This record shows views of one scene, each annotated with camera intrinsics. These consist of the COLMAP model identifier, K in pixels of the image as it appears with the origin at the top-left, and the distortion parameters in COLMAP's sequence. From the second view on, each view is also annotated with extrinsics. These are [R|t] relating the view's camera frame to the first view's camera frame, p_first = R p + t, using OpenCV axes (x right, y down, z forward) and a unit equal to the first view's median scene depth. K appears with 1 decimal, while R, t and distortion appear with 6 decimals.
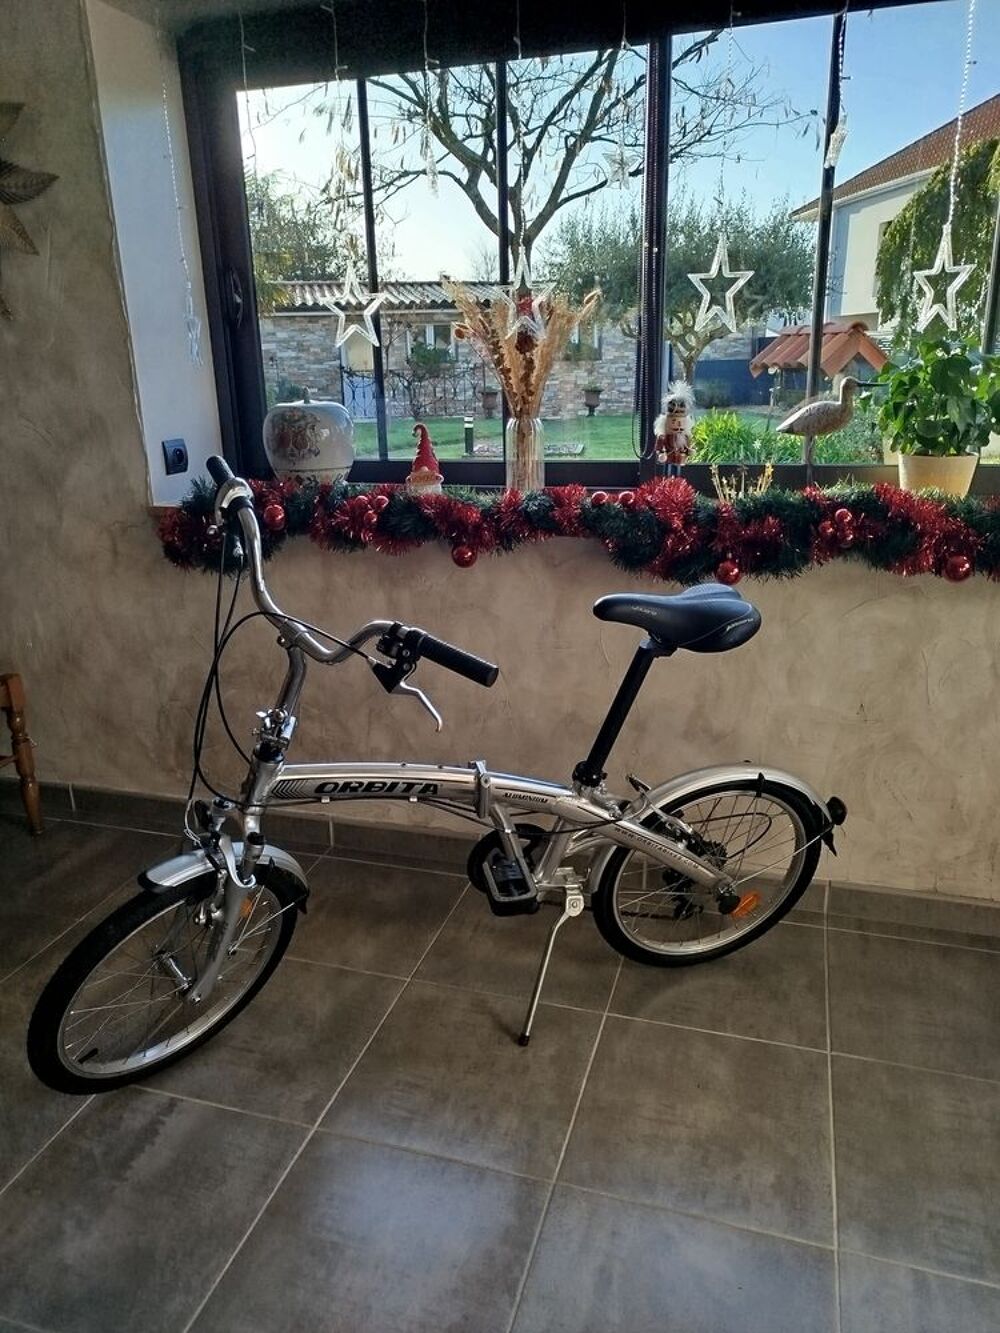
lens RADIAL K [[958.8, 0, 500.0], [0, 958.8, 666.5], [0, 0, 1]] dist [0.021283, 0.001734]
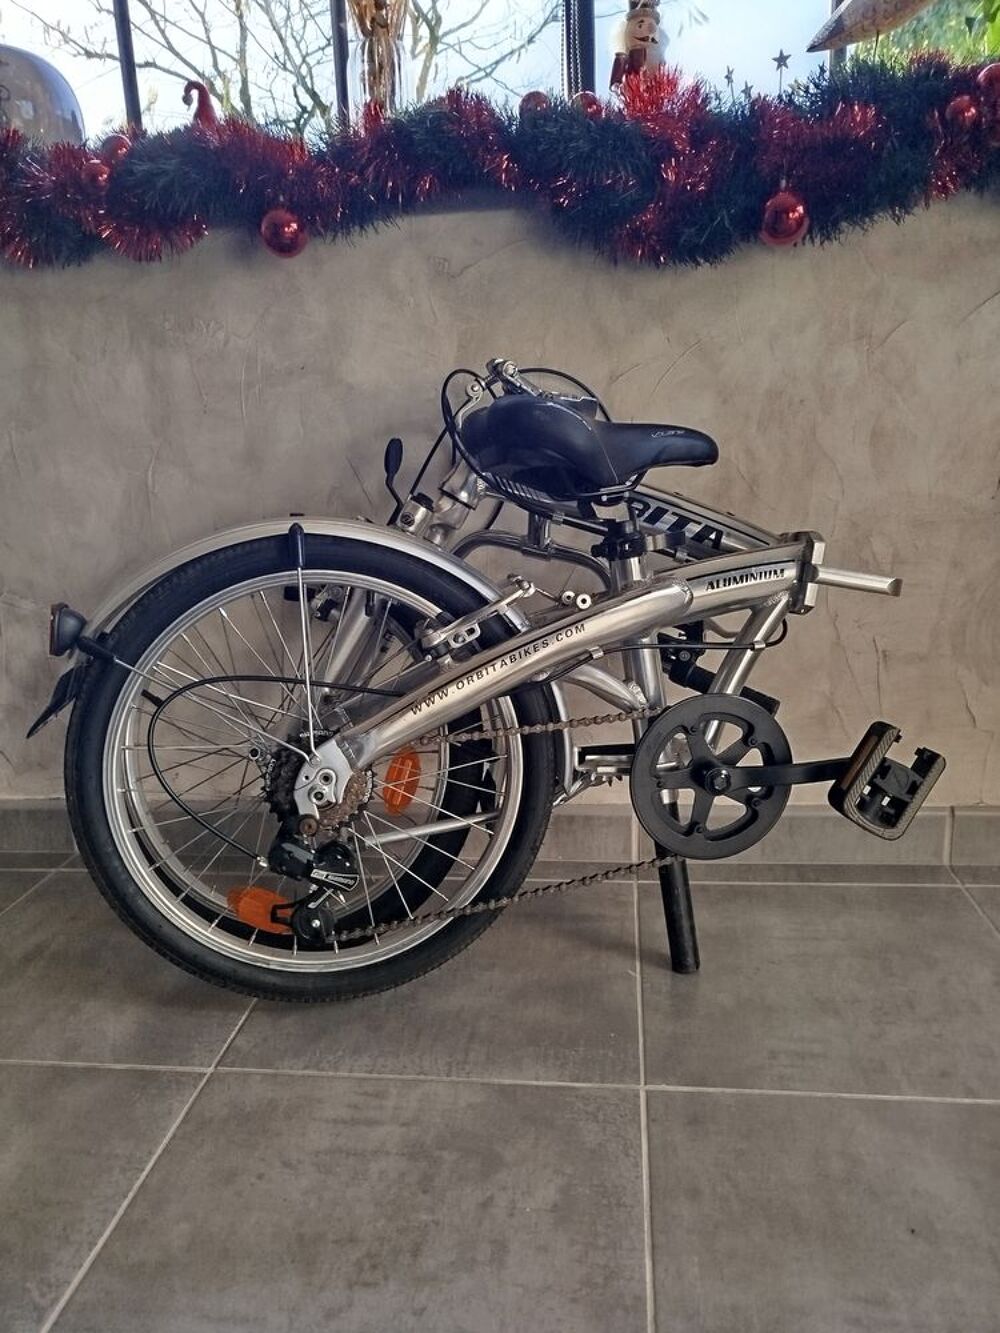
lens RADIAL K [[953.2, 0, 500.0], [0, 953.2, 666.5], [0, 0, 1]] dist [-0.001966, -0.000797]
pose [[0.983865, -0.058214, 0.169175, -0.022958], [0.072402, 0.994247, -0.078941, 0.174368], [-0.163607, 0.089916, 0.982420, 0.497378]]
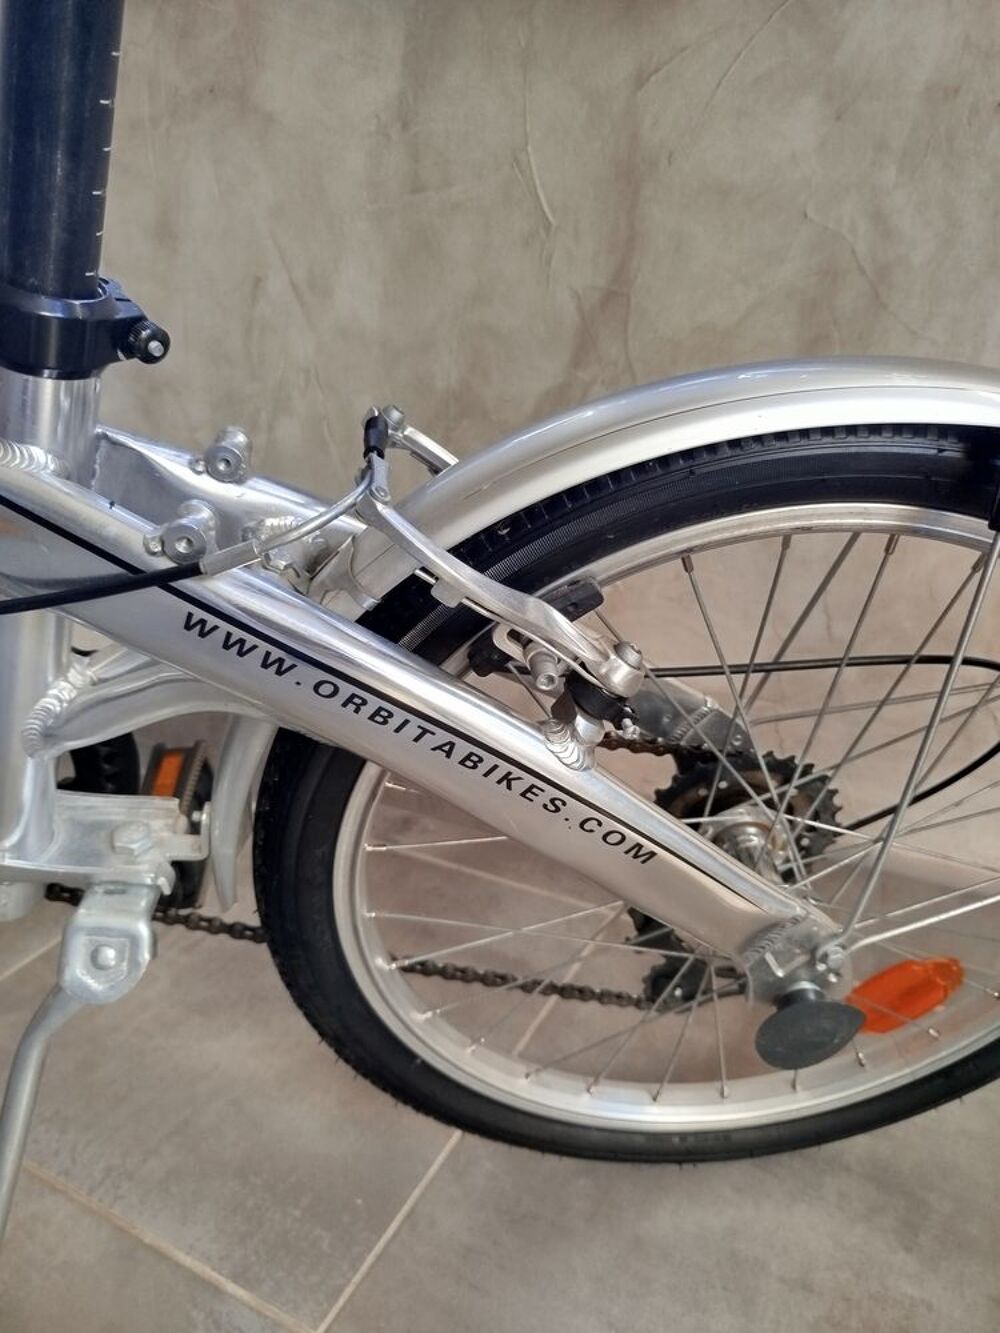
lens RADIAL K [[953.2, 0, 500.0], [0, 953.2, 666.5], [0, 0, 1]] dist [-0.001966, -0.000797]
pose [[0.978984, 0.073135, -0.190374, 0.184197], [-0.058244, 0.994873, 0.082682, 0.134733], [0.195445, -0.069856, 0.978224, 0.700762]]
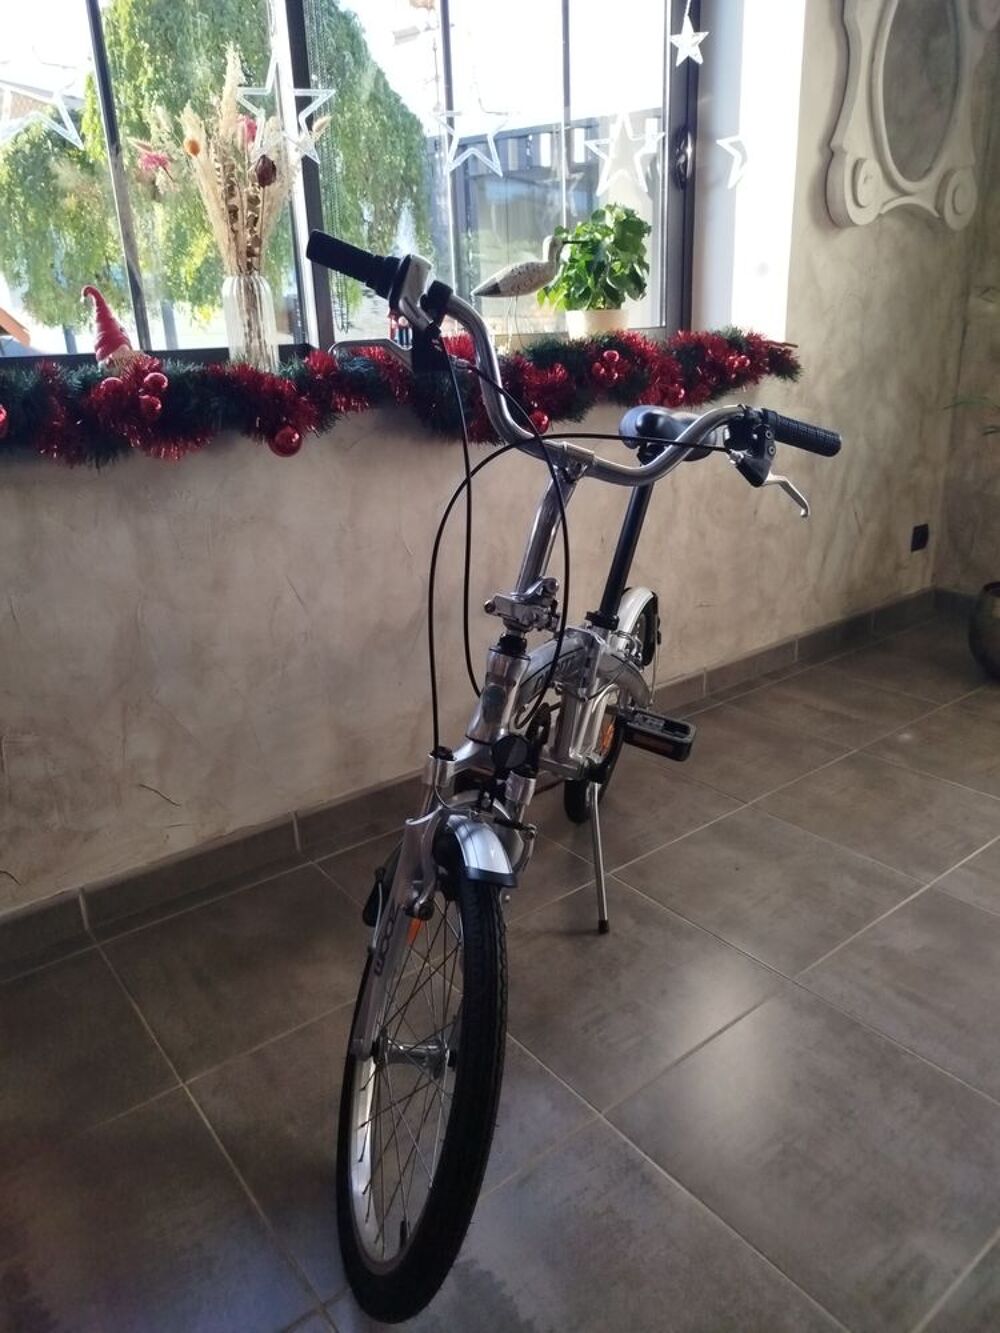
lens RADIAL K [[947.8, 0, 502.2], [0, 947.8, 666.8], [0, 0, 1]] dist [-0.002649, -0.001571]
pose [[0.570109, -0.273338, 0.774766, -0.589095], [0.273205, 0.952438, 0.134984, 0.001612], [-0.774813, 0.134715, 0.617671, 0.427294]]
